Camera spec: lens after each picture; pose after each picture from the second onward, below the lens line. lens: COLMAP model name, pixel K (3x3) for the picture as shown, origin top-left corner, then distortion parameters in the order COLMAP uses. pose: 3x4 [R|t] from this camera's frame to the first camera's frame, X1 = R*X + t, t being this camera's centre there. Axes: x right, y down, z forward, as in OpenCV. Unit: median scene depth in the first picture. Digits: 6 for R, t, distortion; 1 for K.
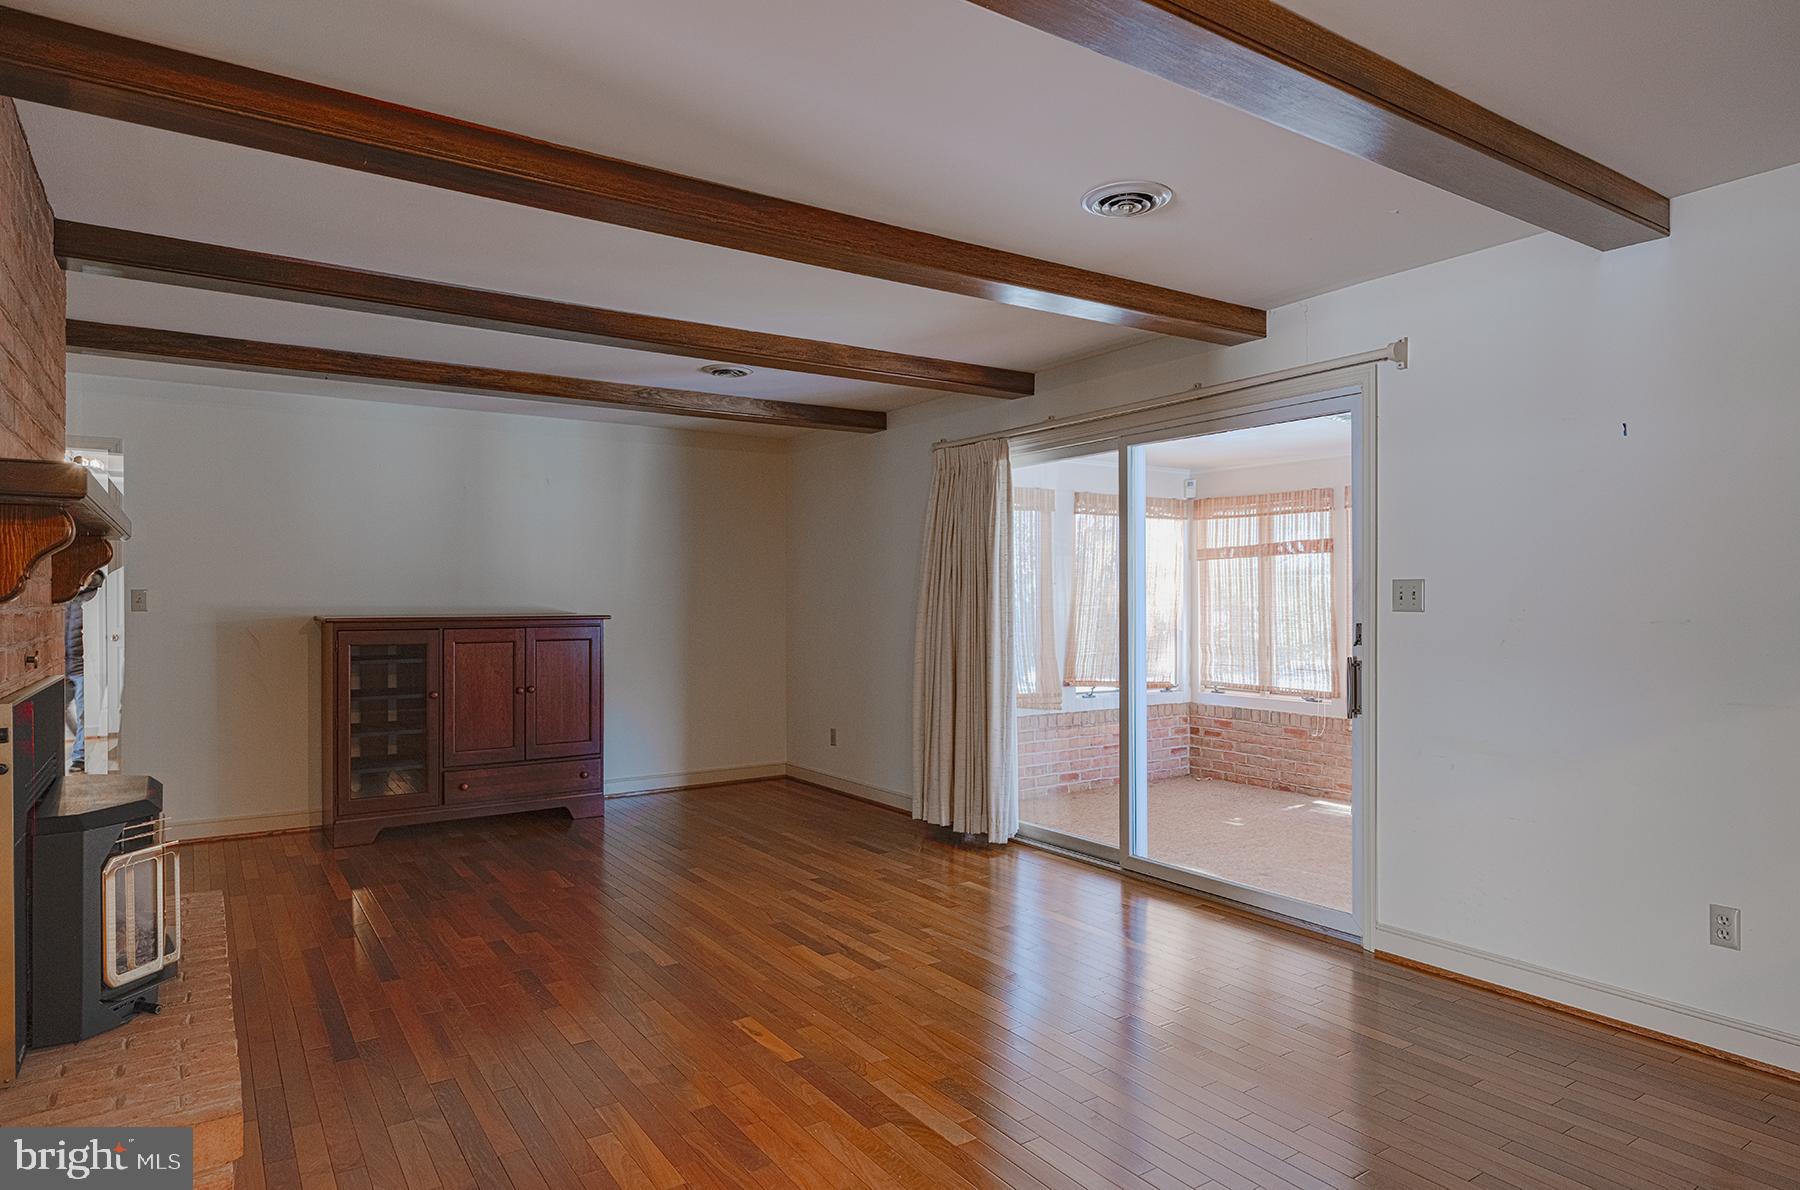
lens RADIAL K [[1049.2, 0, 900.0], [0, 1049.2, 595.0], [0, 0, 1]] dist [-0.001061, -0.000519]
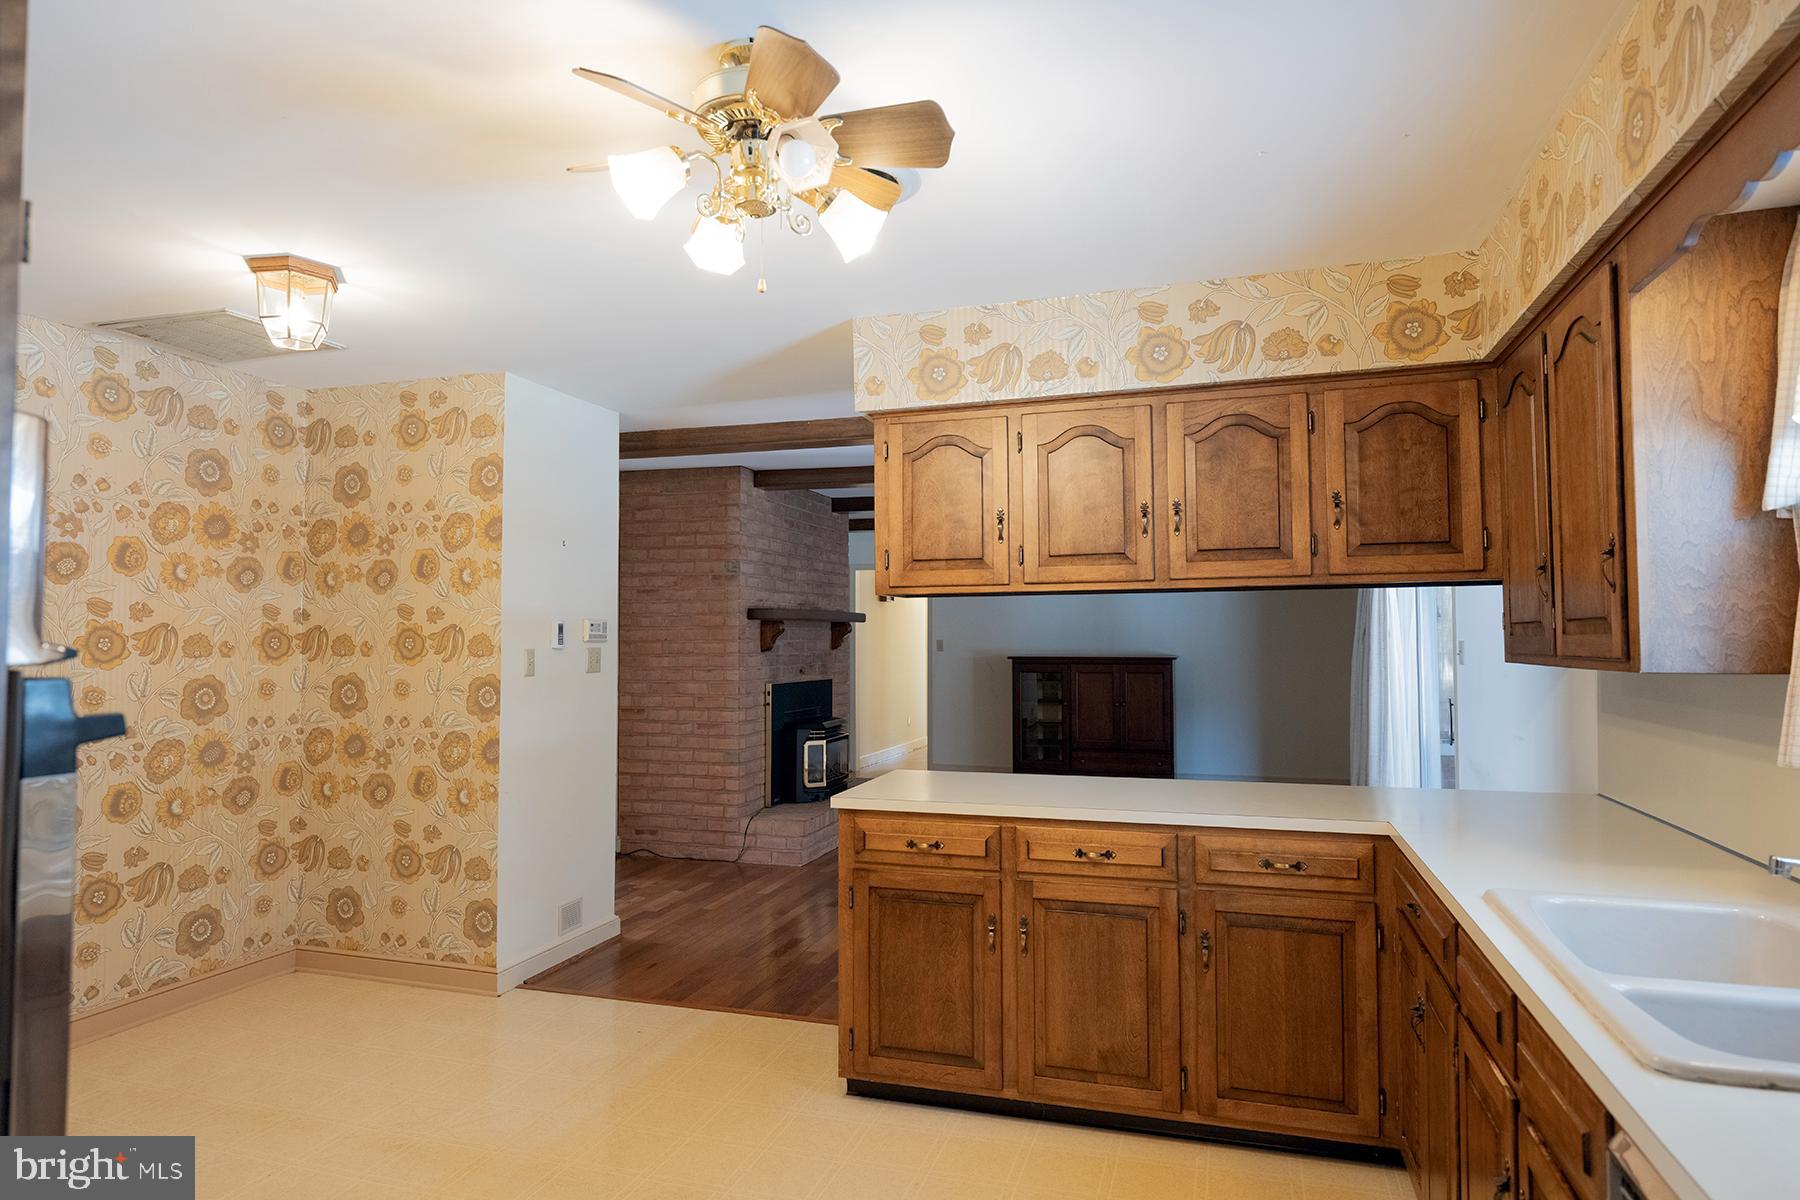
lens RADIAL K [[1070.1, 0, 900.0], [0, 1070.1, 600.0], [0, 0, 1]] dist [-0.001972, -0.000282]
pose [[0.618768, -0.024457, -0.785193, 0.728344], [0.000282, 0.999522, -0.030910, -0.015521], [0.785574, 0.018905, 0.618479, -0.251421]]
